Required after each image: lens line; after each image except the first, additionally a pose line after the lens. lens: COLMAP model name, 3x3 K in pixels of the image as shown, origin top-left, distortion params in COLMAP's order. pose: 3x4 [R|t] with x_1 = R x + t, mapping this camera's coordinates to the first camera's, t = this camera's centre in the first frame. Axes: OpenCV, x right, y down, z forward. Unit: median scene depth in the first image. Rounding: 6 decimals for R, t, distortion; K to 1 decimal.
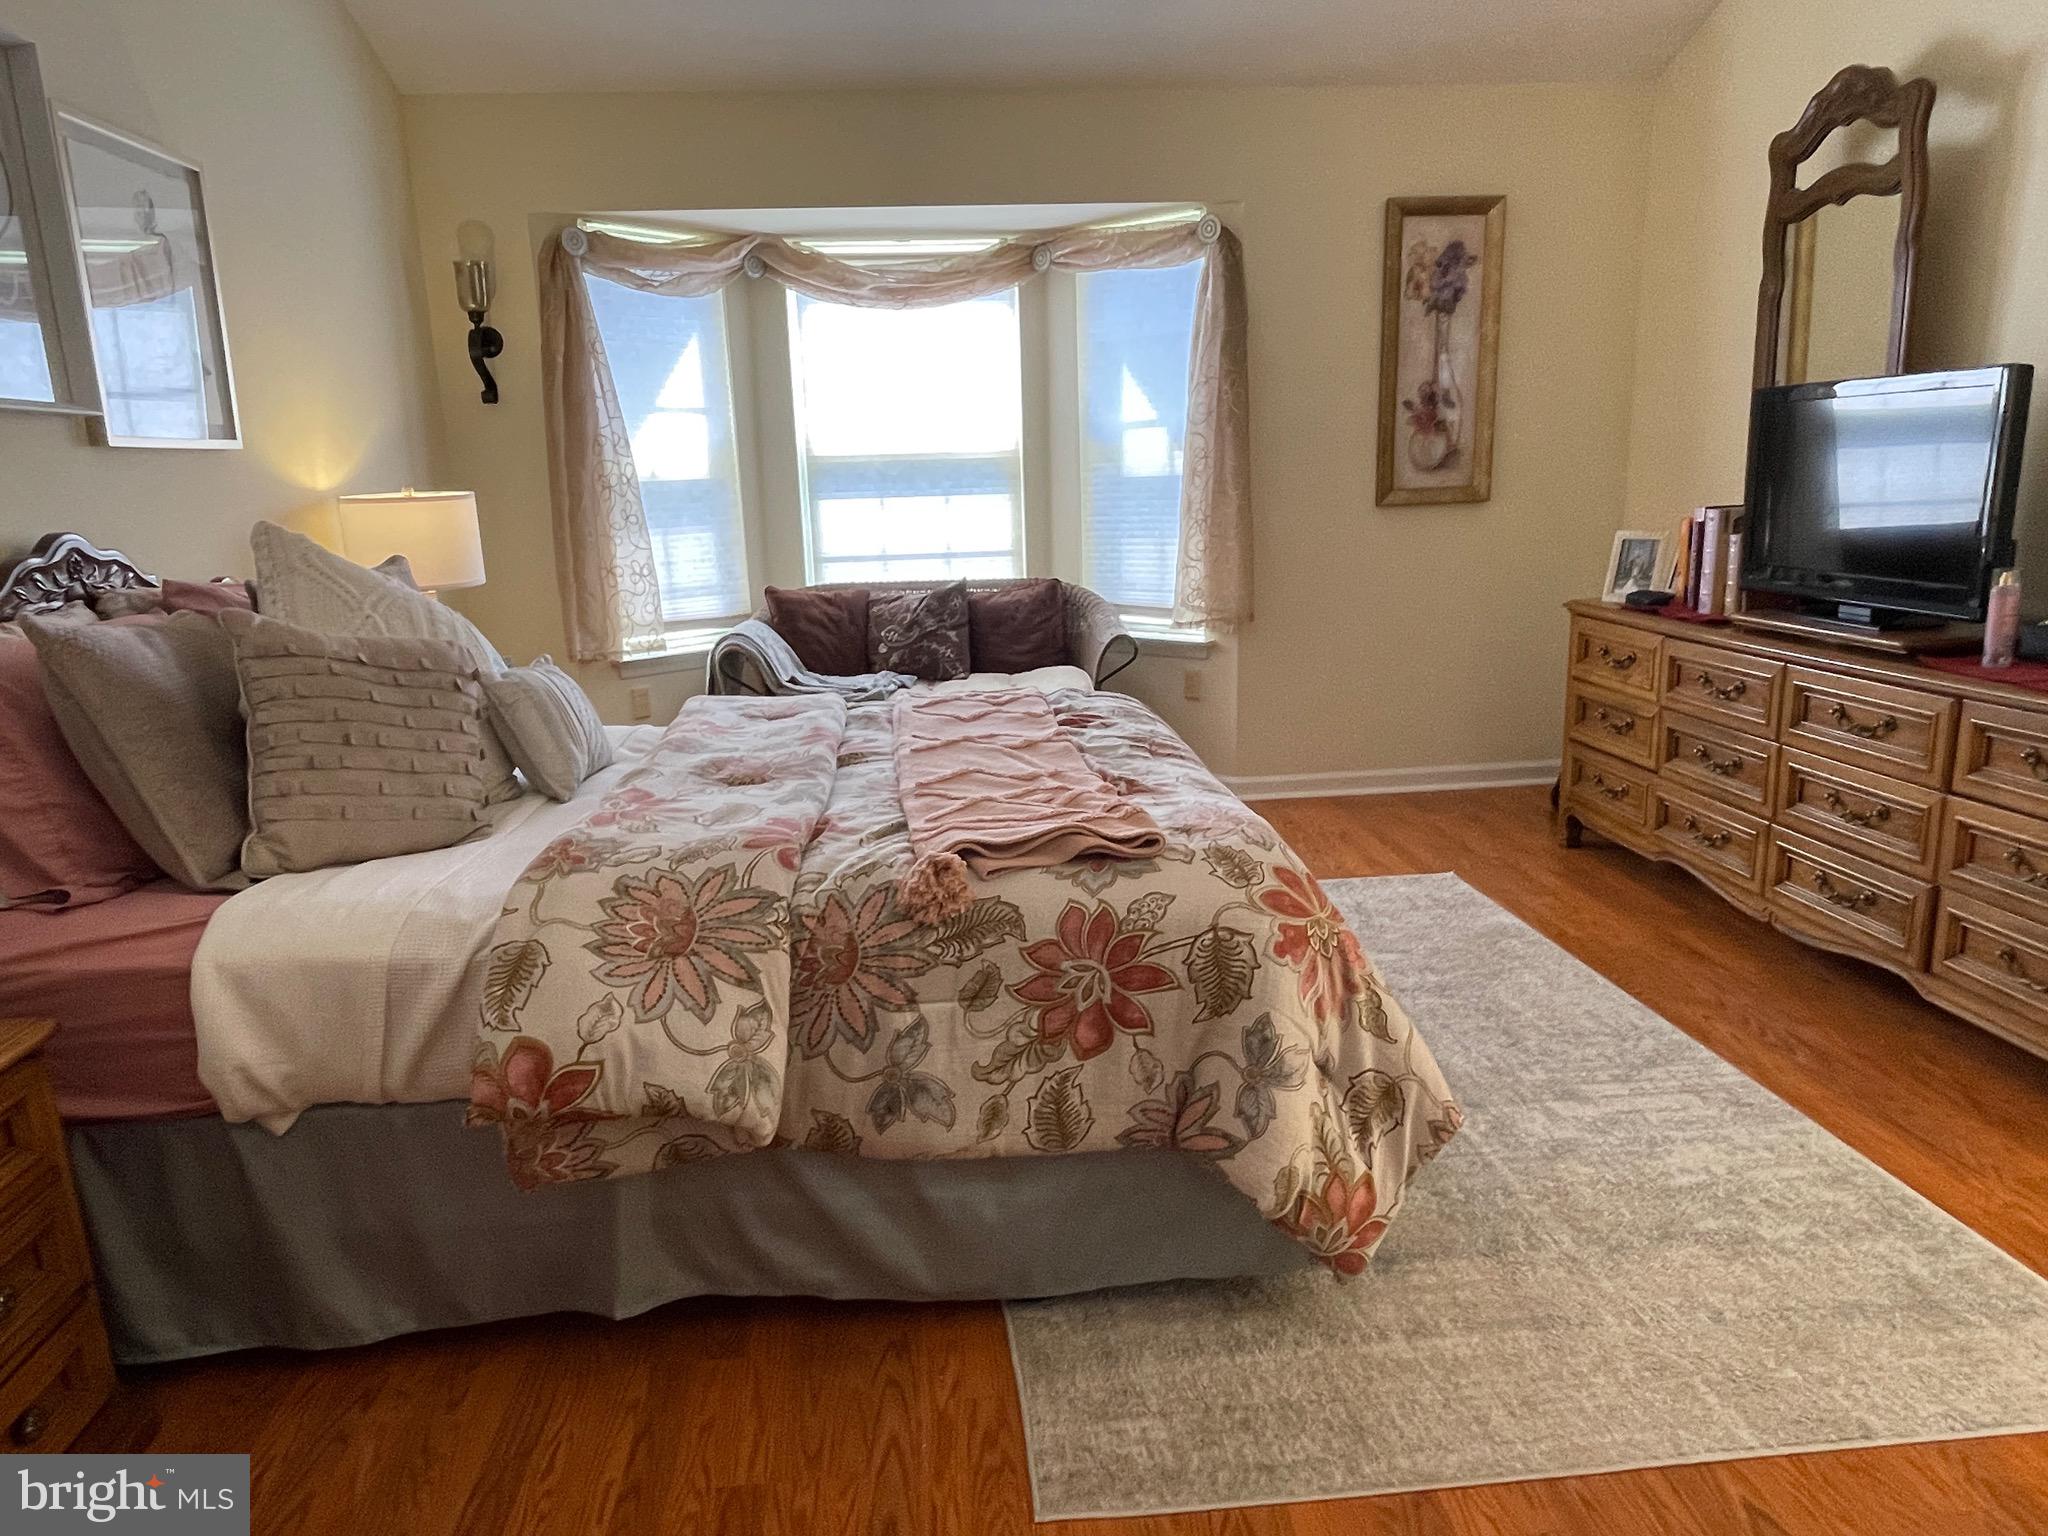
lens RADIAL K [[1262.7, 0, 1024.0], [0, 1262.7, 768.0], [0, 0, 1]] dist [-0.001536, -0.004199]
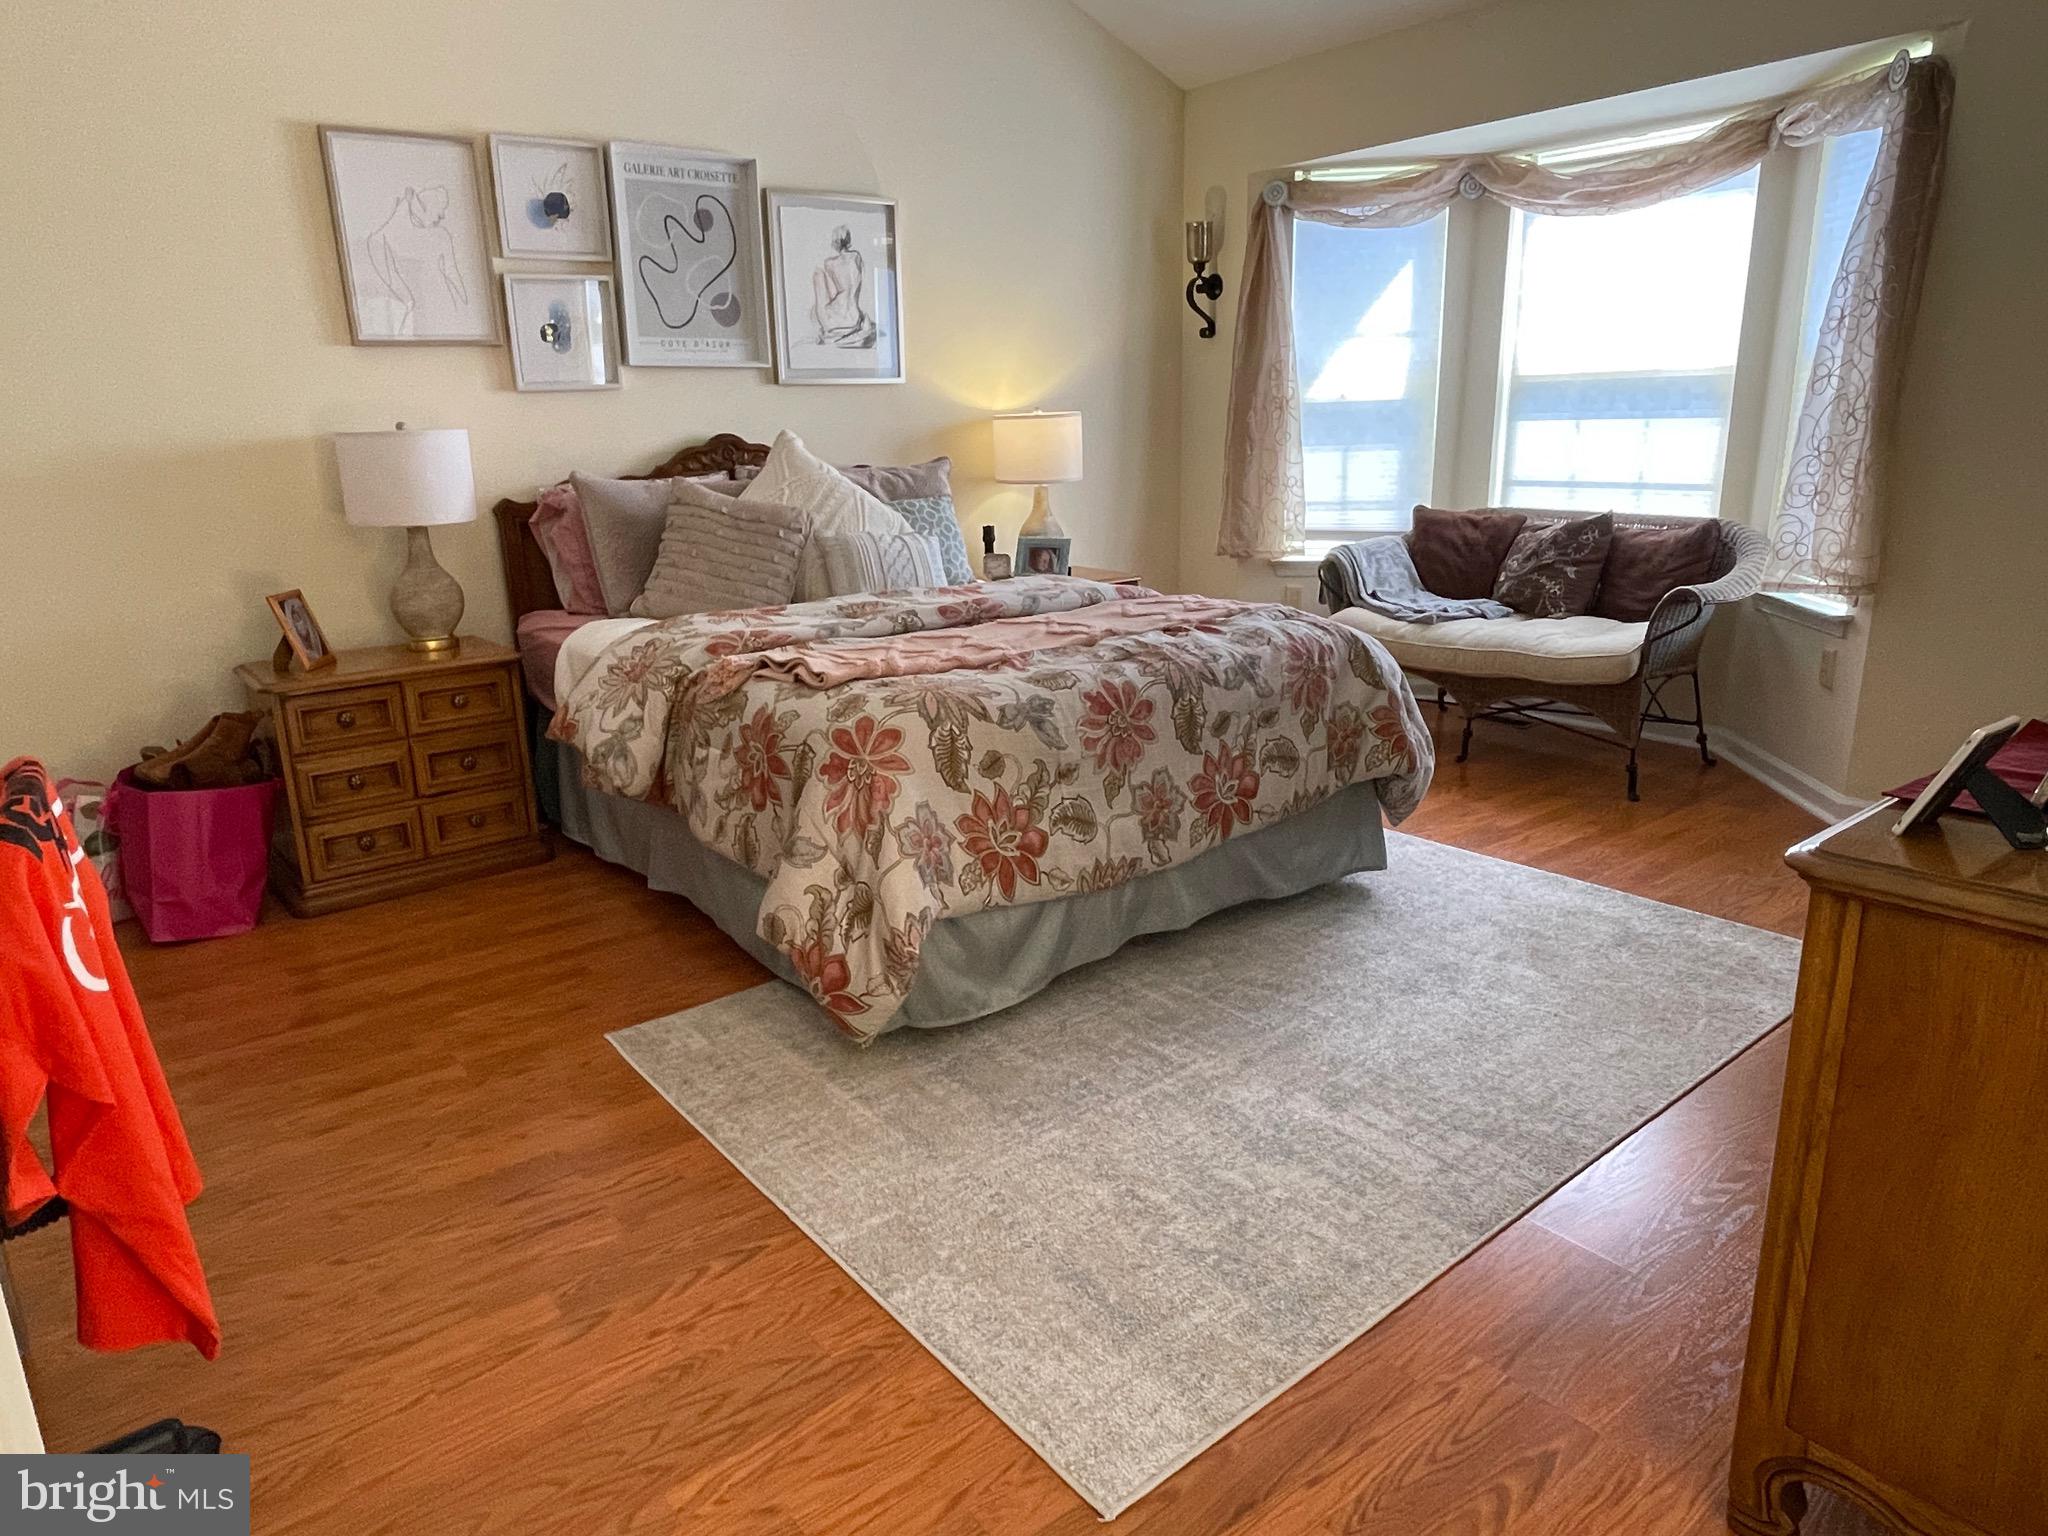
lens RADIAL K [[1262.7, 0, 1024.0], [0, 1262.7, 768.0], [0, 0, 1]] dist [-0.001536, -0.004199]
pose [[0.559095, 0.235803, -0.794864, 0.513810], [-0.181916, 0.970231, 0.159871, -0.041383], [0.808900, 0.055215, 0.585348, 0.141494]]
